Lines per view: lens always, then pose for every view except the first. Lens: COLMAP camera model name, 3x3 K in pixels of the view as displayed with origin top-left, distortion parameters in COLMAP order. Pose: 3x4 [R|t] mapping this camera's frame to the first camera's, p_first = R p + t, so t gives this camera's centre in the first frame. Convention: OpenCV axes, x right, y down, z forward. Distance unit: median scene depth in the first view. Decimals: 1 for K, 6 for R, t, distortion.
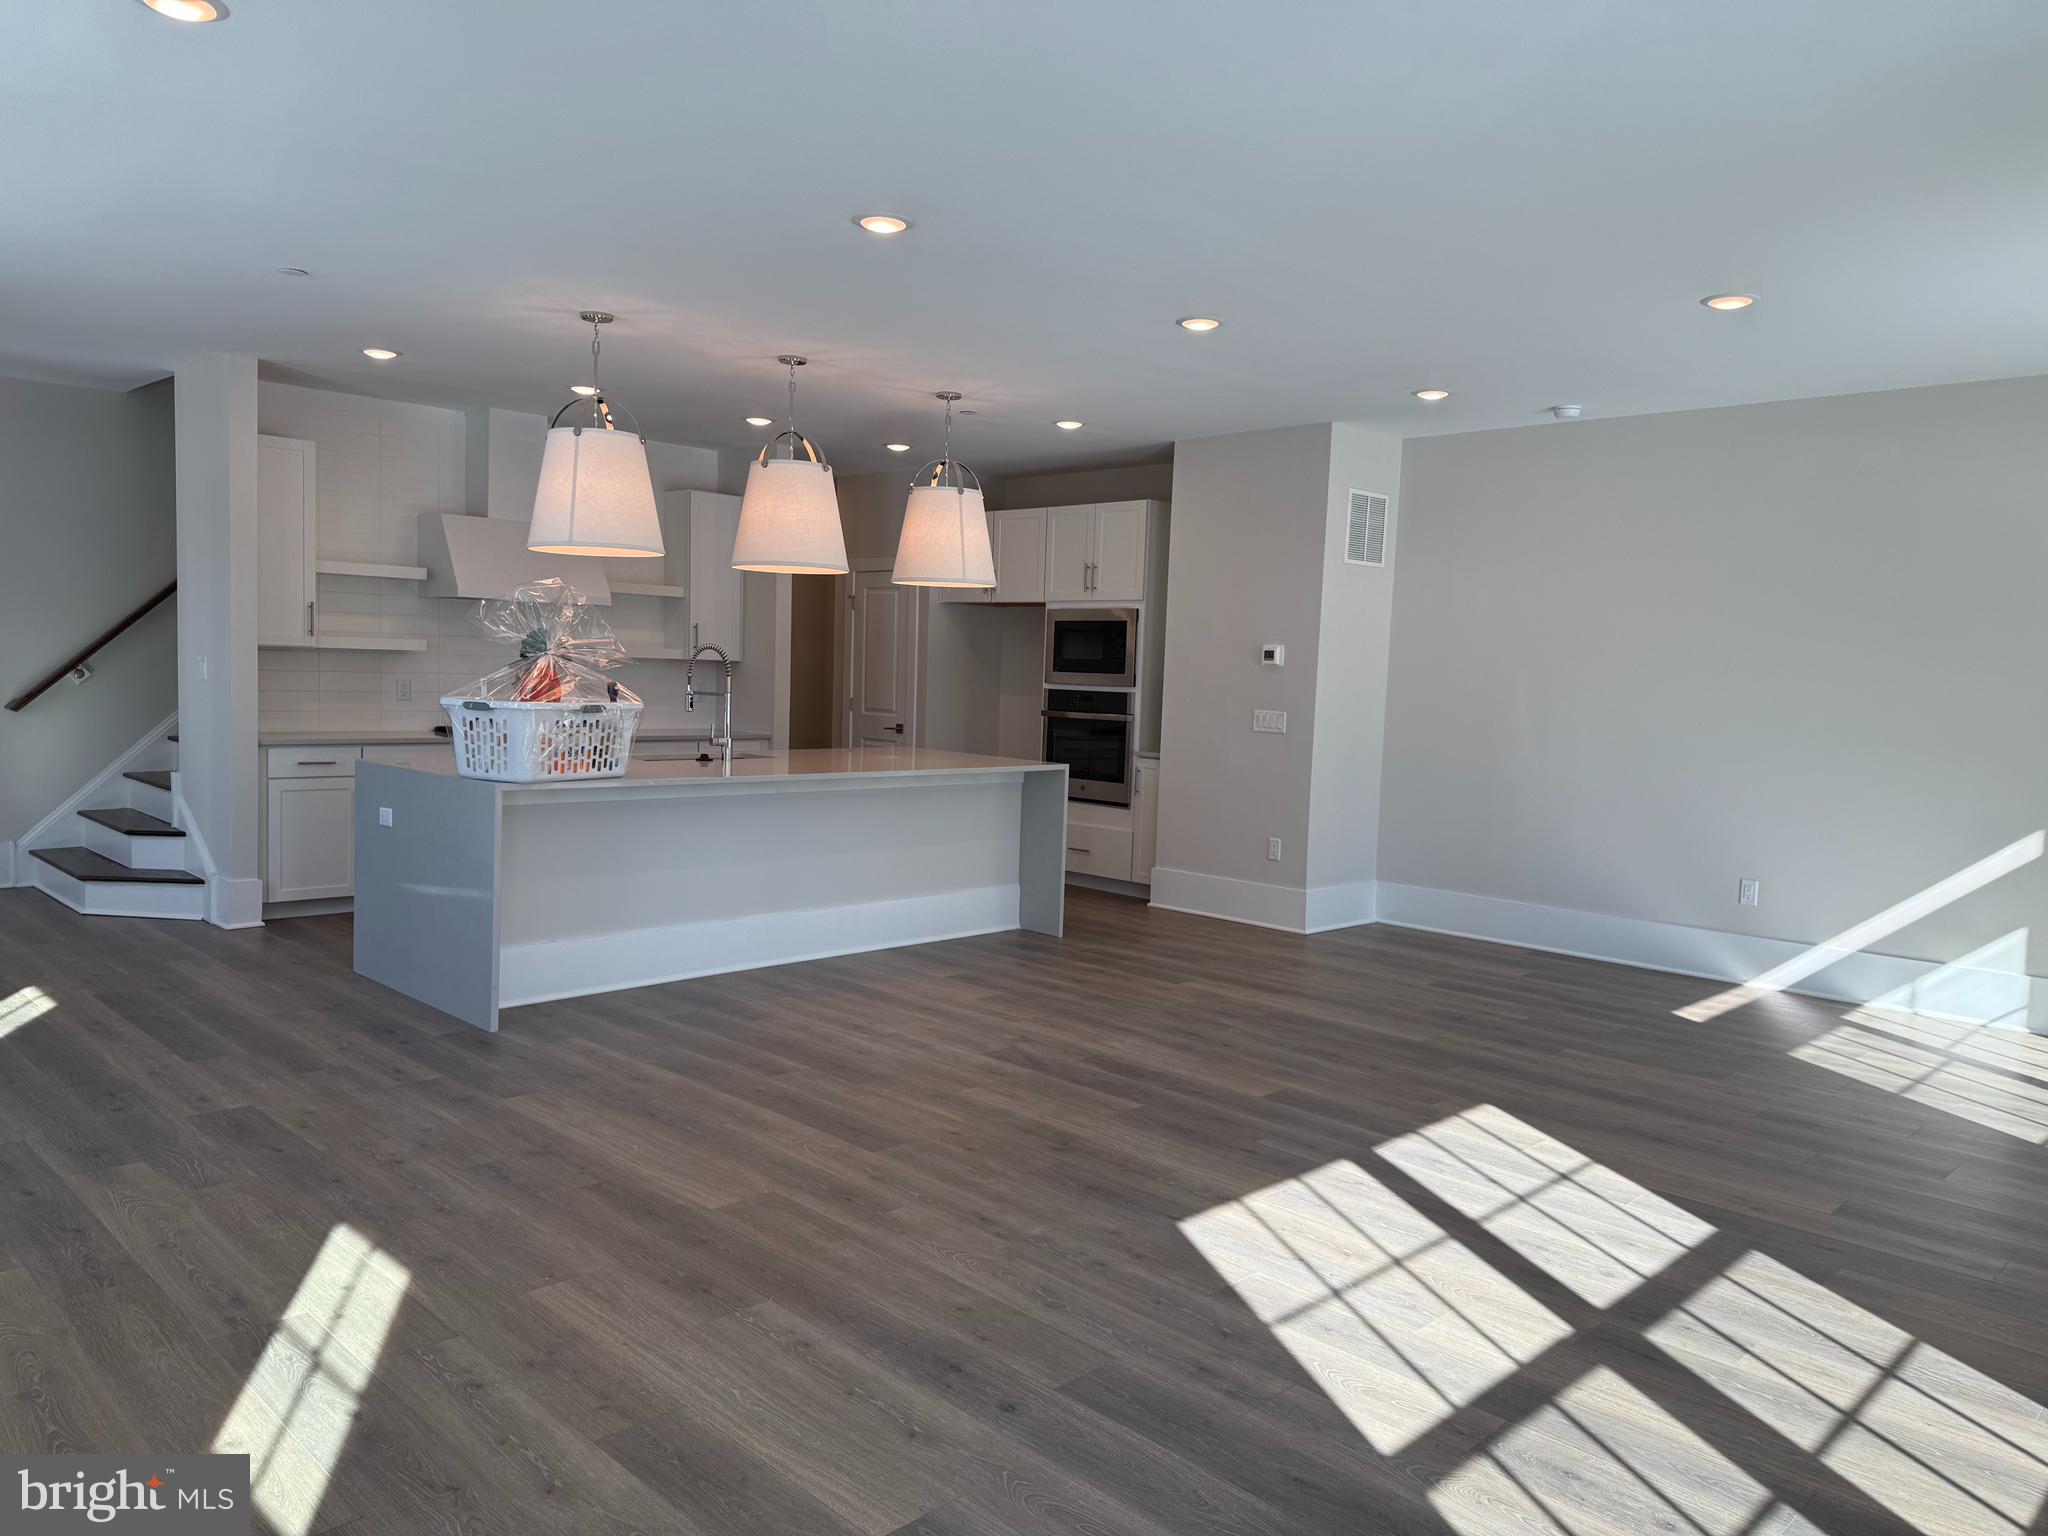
lens RADIAL K [[1451.0, 0, 1033.8], [0, 1451.0, 767.8], [0, 0, 1]] dist [0.047804, -0.026508]
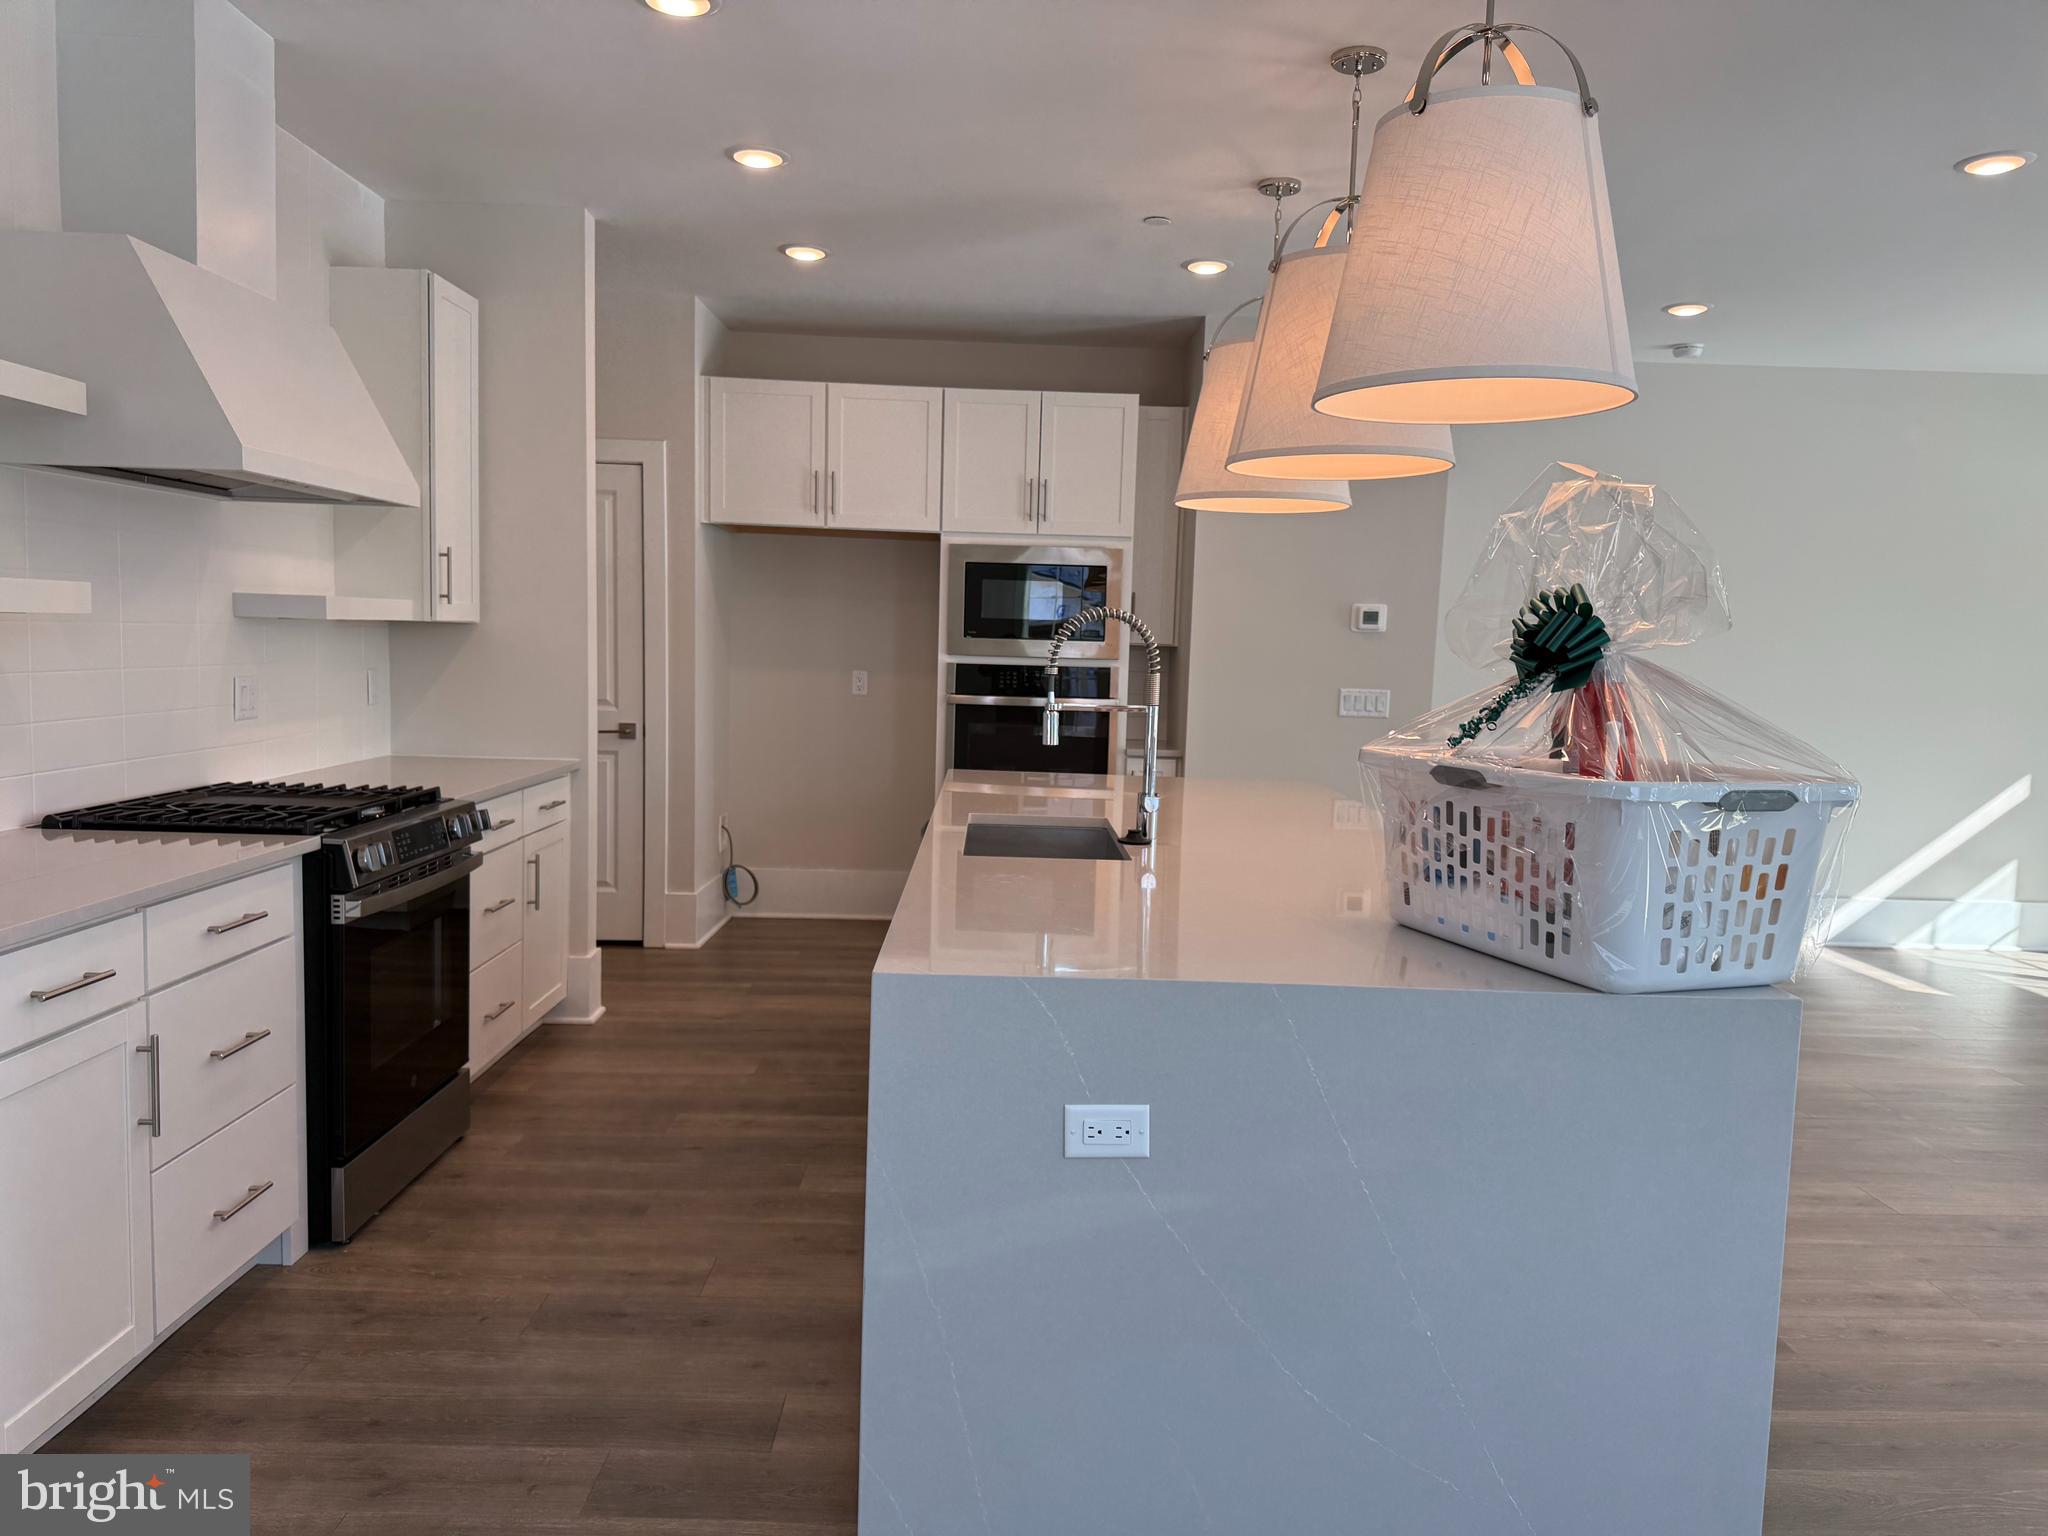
lens RADIAL K [[1451.0, 0, 958.0], [0, 1451.0, 765.6], [0, 0, 1]] dist [0.047804, -0.026508]
pose [[0.700824, -0.078406, 0.709012, -0.550616], [0.045010, 0.996821, 0.065743, -0.059838], [-0.711913, -0.014162, 0.702125, 0.612680]]
